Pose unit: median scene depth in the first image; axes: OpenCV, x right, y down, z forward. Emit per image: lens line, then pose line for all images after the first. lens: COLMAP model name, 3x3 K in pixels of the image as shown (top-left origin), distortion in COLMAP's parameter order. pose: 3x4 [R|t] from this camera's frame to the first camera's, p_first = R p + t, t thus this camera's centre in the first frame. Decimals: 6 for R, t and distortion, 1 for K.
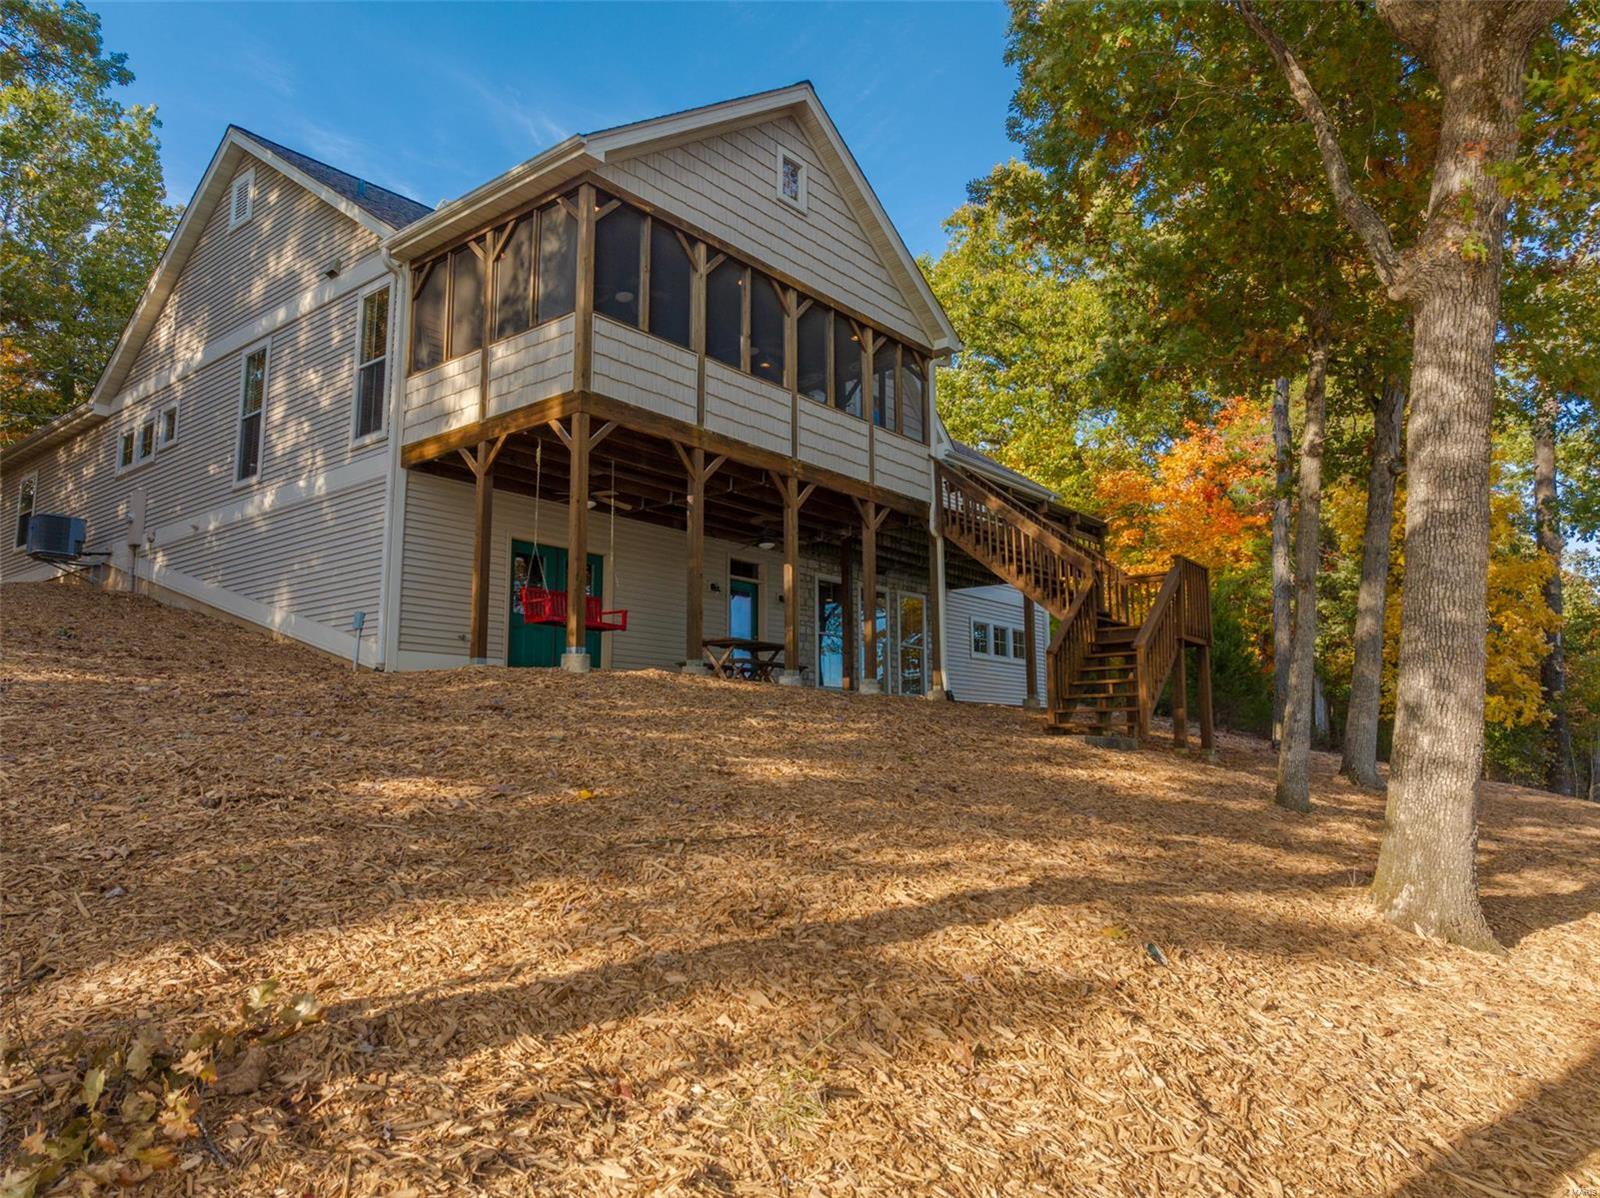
lens RADIAL K [[1130.2, 0, 795.2], [0, 1130.2, 600.2], [0, 0, 1]] dist [-0.044469, 0.011903]
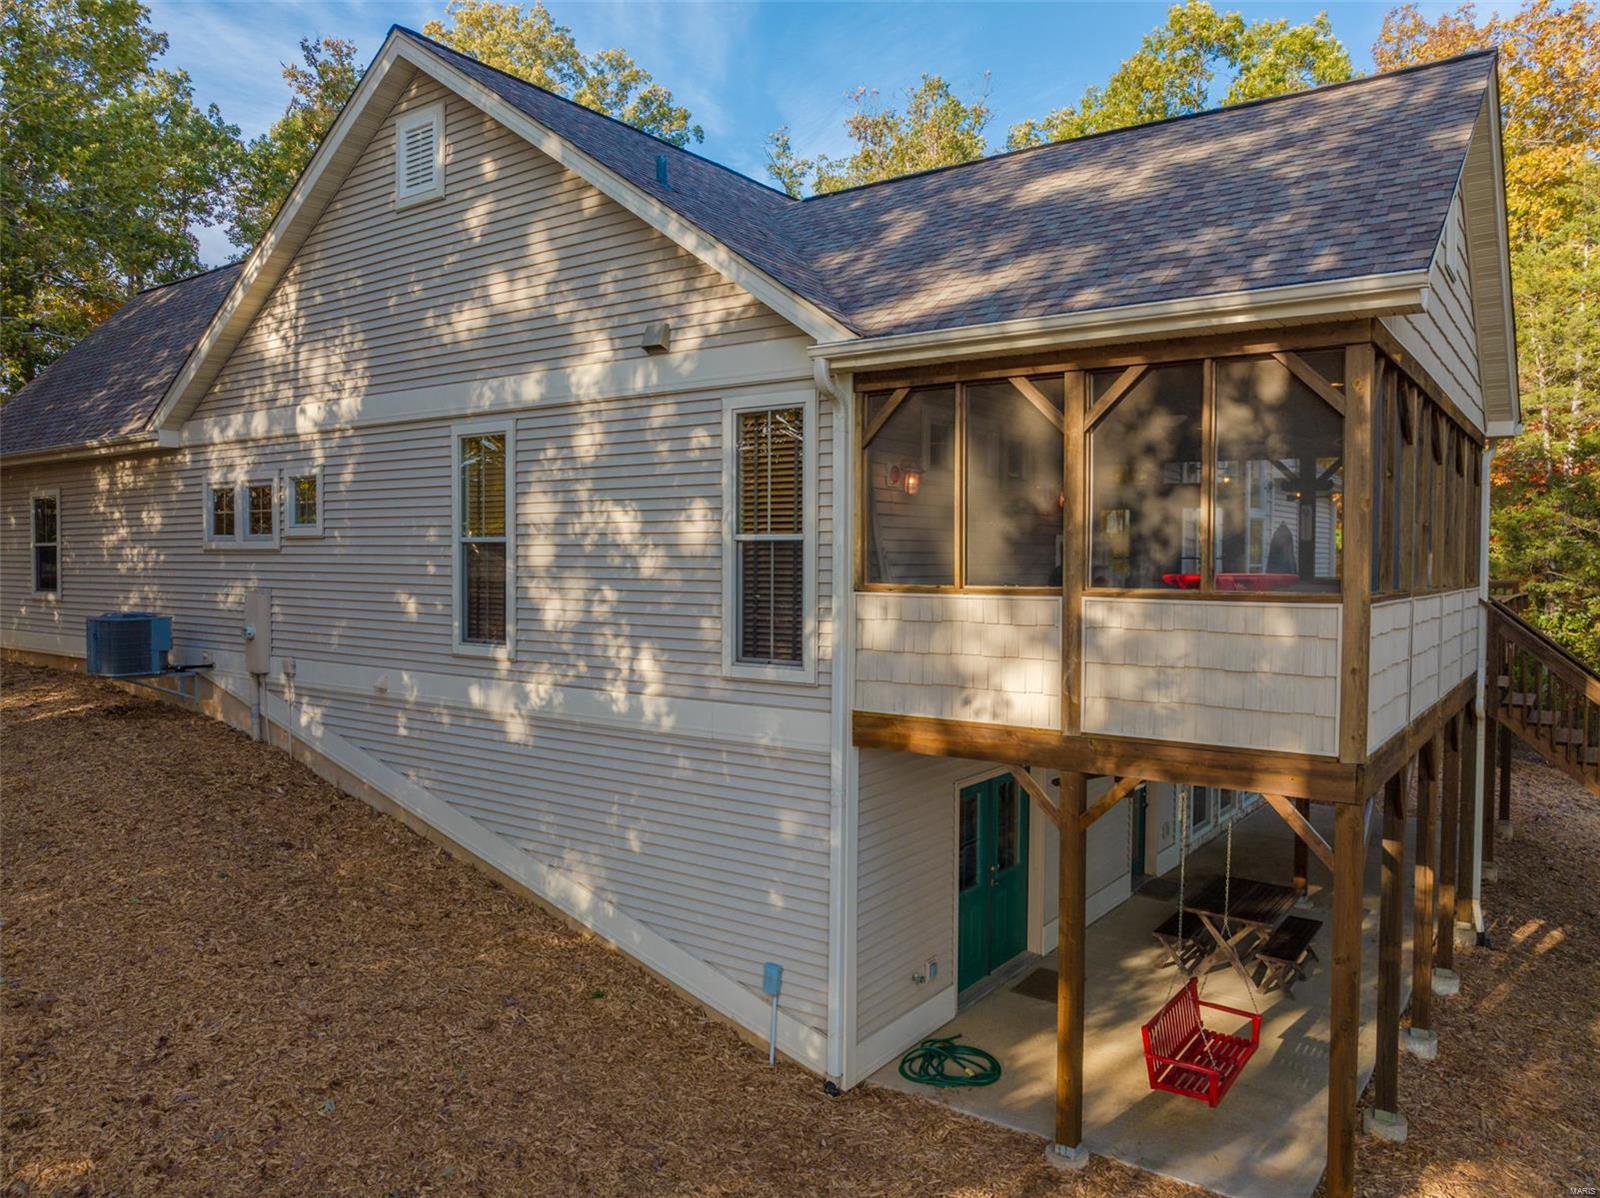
lens RADIAL K [[1130.2, 0, 802.0], [0, 1130.2, 593.7], [0, 0, 1]] dist [-0.044469, 0.011903]
pose [[0.998016, 0.005582, 0.062711, -0.354796], [-0.016702, 0.983850, 0.178216, -0.258347], [-0.060703, -0.178910, 0.981991, 0.370535]]
